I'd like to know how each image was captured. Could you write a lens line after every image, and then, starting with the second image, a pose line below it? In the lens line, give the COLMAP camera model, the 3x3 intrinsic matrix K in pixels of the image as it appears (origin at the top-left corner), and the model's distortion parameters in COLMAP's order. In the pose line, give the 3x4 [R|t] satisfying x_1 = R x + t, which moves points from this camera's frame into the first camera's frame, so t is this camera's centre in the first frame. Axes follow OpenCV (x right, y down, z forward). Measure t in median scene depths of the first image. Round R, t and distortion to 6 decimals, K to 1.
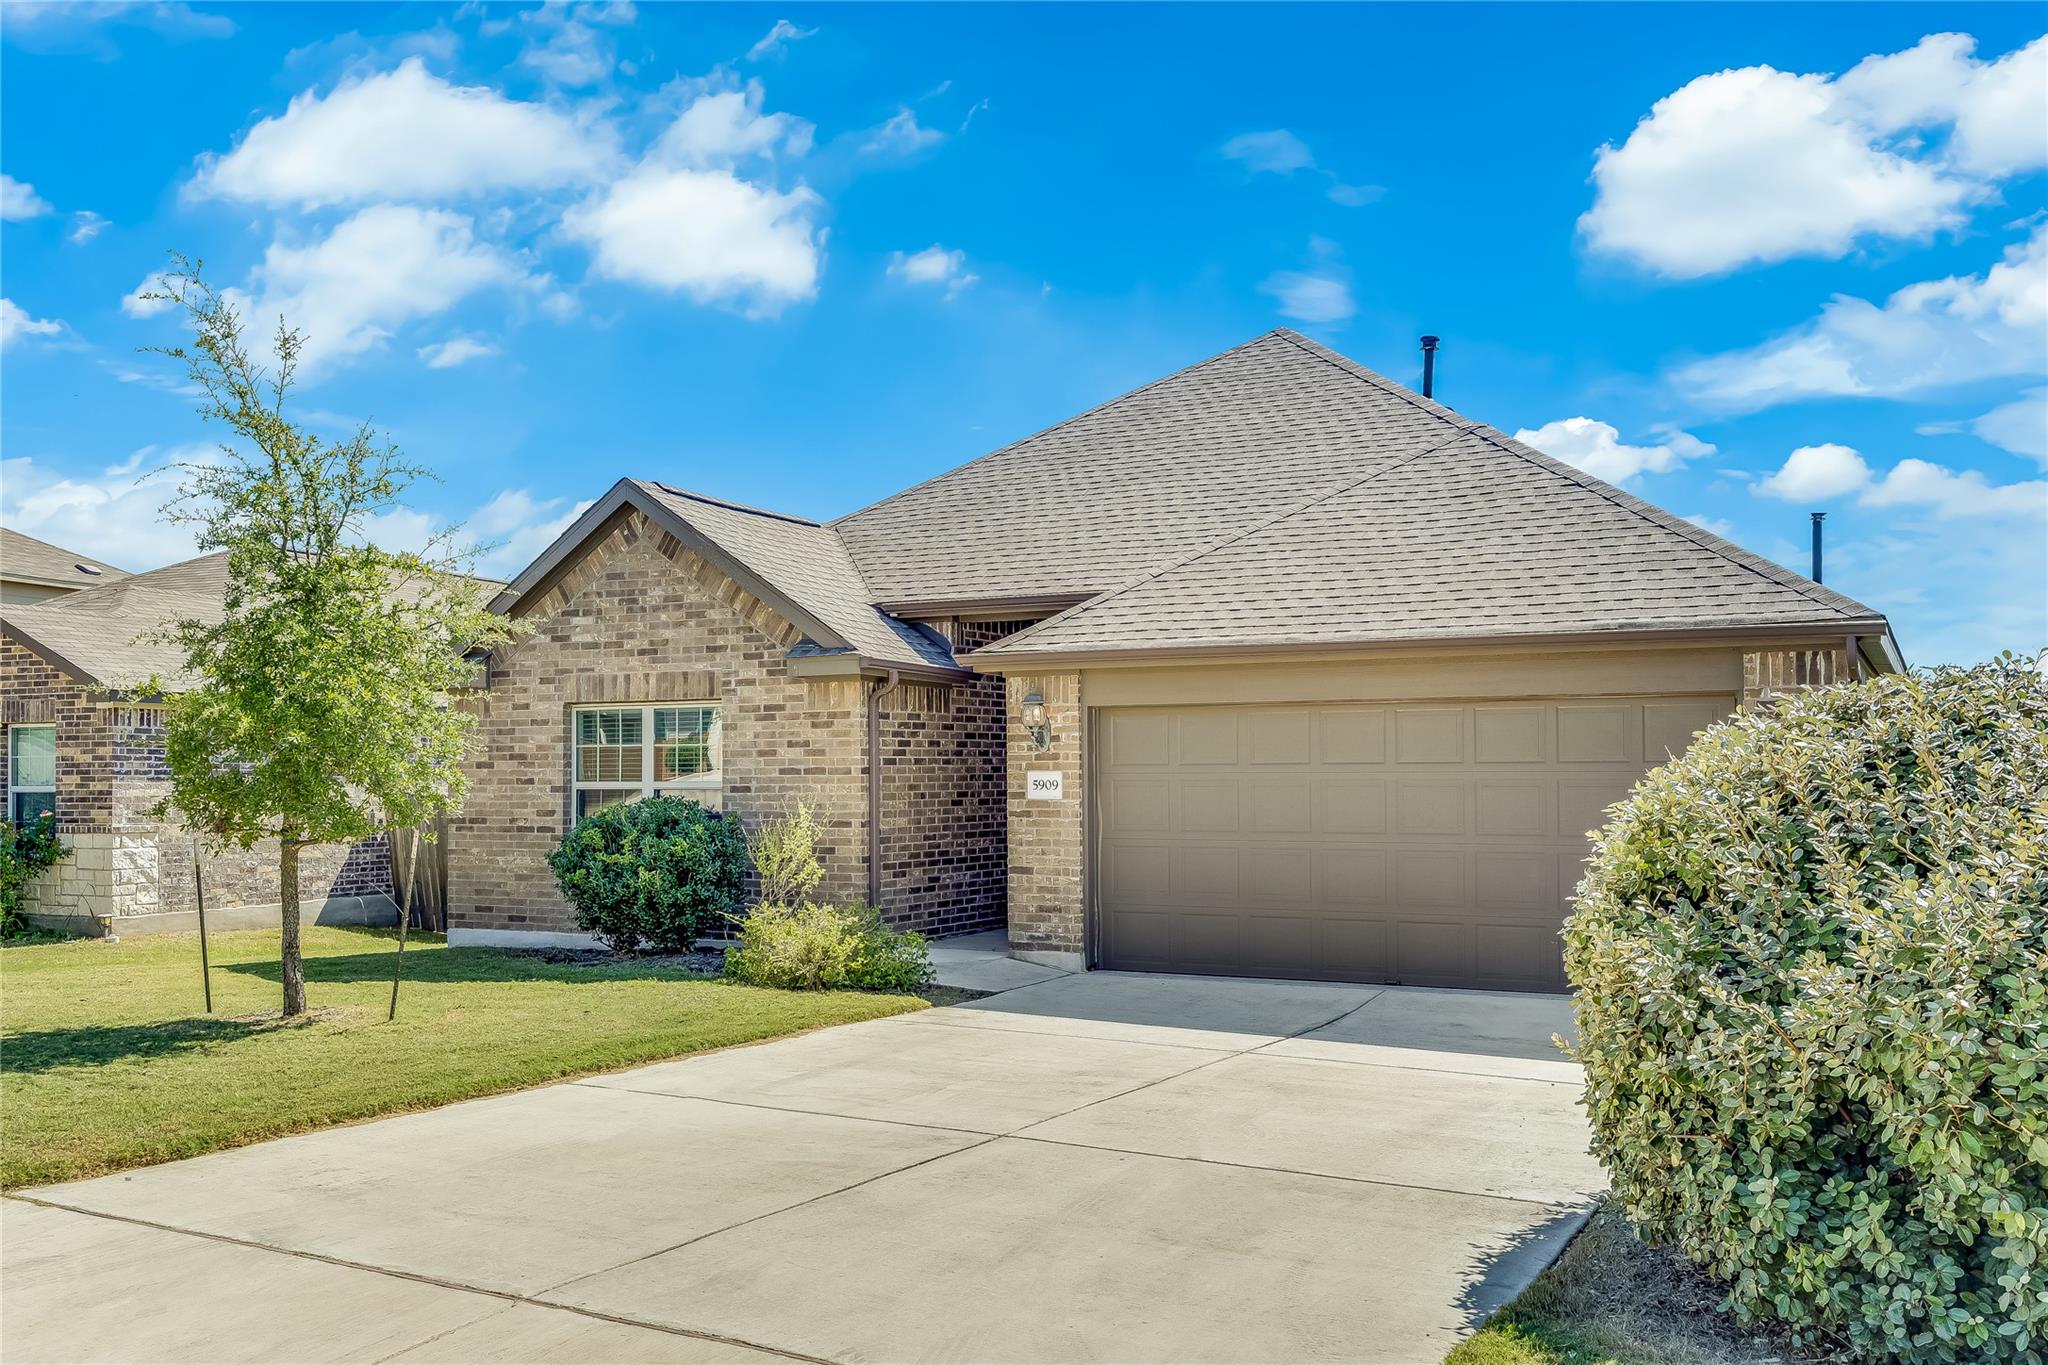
lens RADIAL K [[1548.3, 0, 1024.0], [0, 1548.3, 682.5], [0, 0, 1]] dist [0.084053, 0.000524]
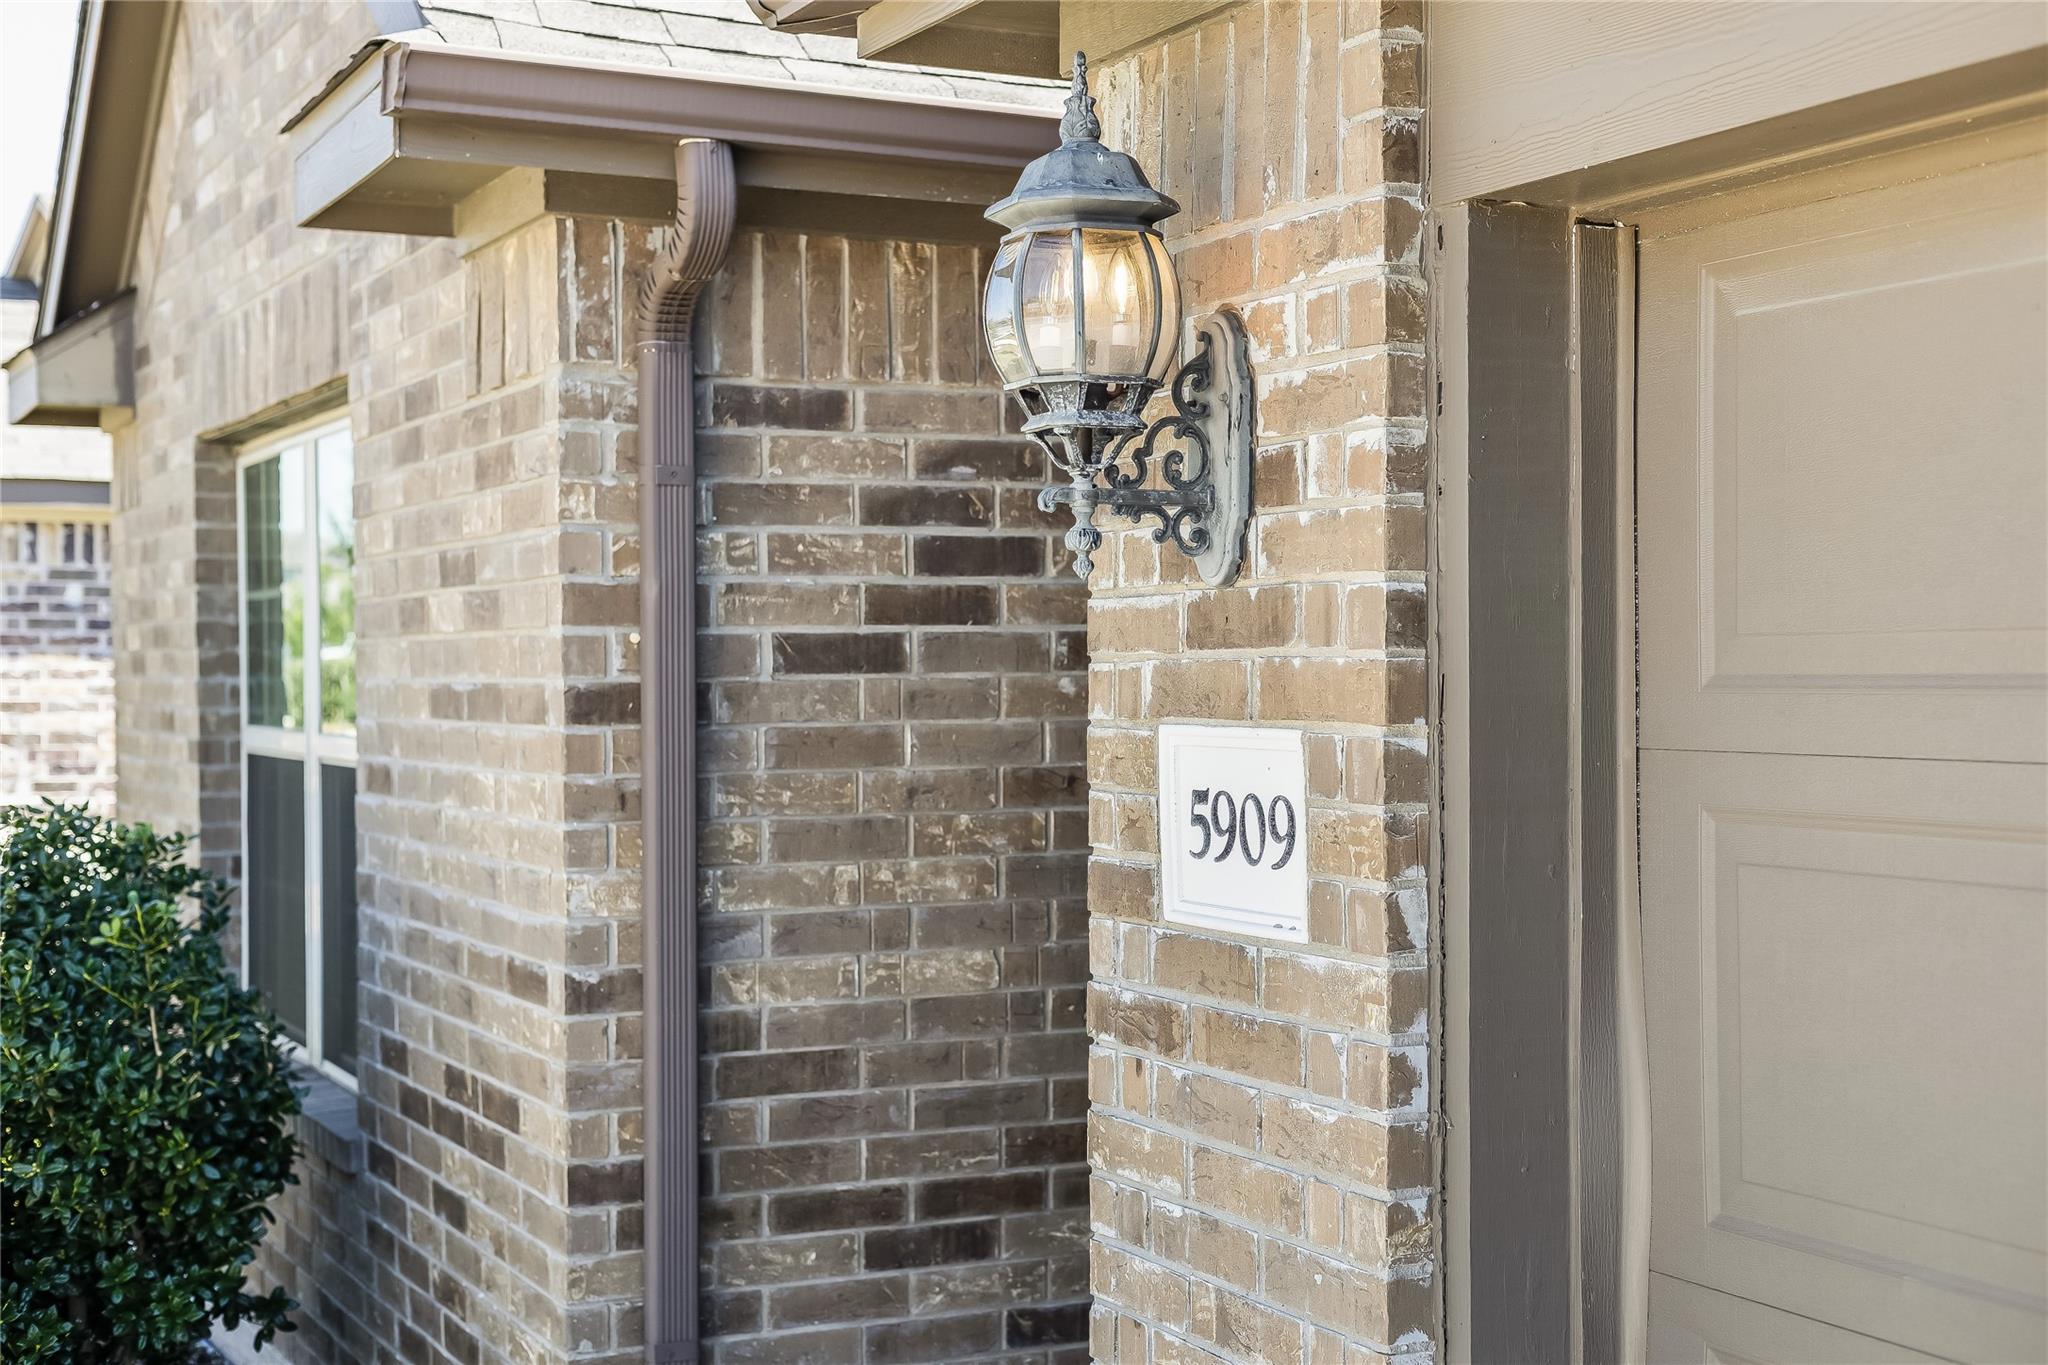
lens RADIAL K [[2844.7, 0, 1024.0], [0, 2844.7, 682.5], [0, 0, 1]] dist [0.024662, 0.044487]
pose [[0.809225, 0.002416, -0.587494, 0.143026], [0.037152, 0.997780, 0.055277, 0.038822], [0.586323, -0.066558, 0.807338, 0.784681]]
